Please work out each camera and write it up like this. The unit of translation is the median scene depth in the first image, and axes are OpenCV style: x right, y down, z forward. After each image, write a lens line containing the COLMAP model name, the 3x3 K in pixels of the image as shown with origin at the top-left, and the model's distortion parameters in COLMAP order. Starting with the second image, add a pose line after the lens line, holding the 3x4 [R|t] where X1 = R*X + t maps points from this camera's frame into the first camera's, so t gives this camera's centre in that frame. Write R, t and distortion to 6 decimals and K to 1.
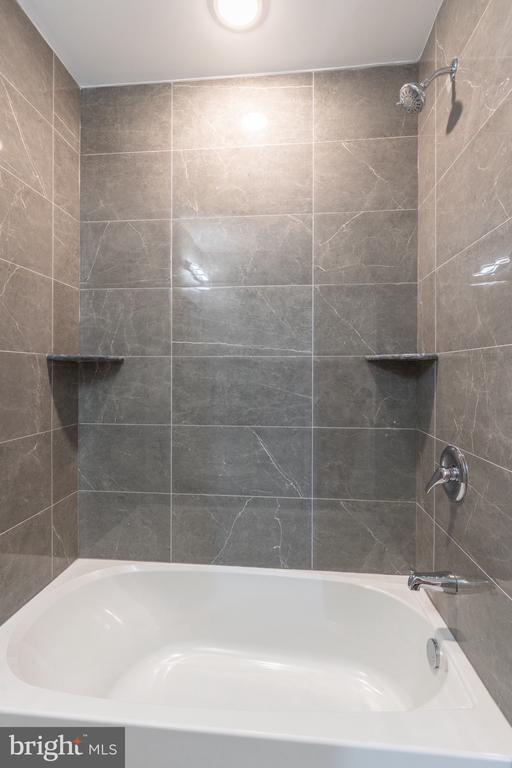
lens RADIAL K [[358.7, 0, 259.5], [0, 358.7, 372.3], [0, 0, 1]] dist [-0.003441, -0.000774]
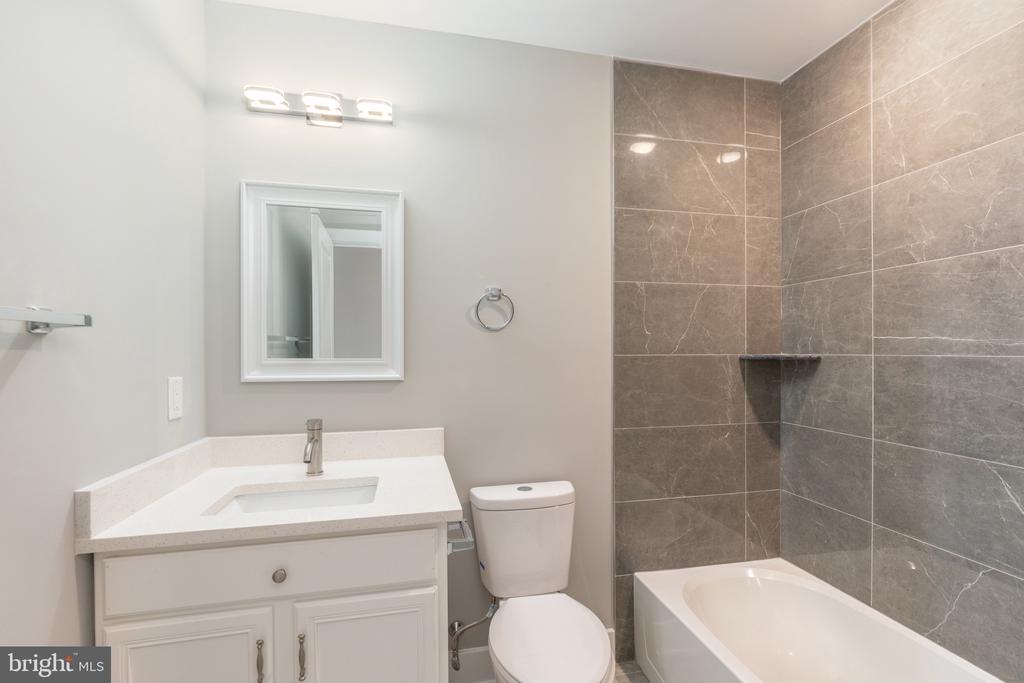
lens RADIAL K [[478.3, 0, 512.7], [0, 478.3, 350.9], [0, 0, 1]] dist [-0.003441, -0.000774]
pose [[0.299103, -0.002576, -0.954217, 0.548520], [0.001740, 0.999996, -0.002154, -0.053269], [0.954219, -0.001016, 0.299107, -0.105950]]
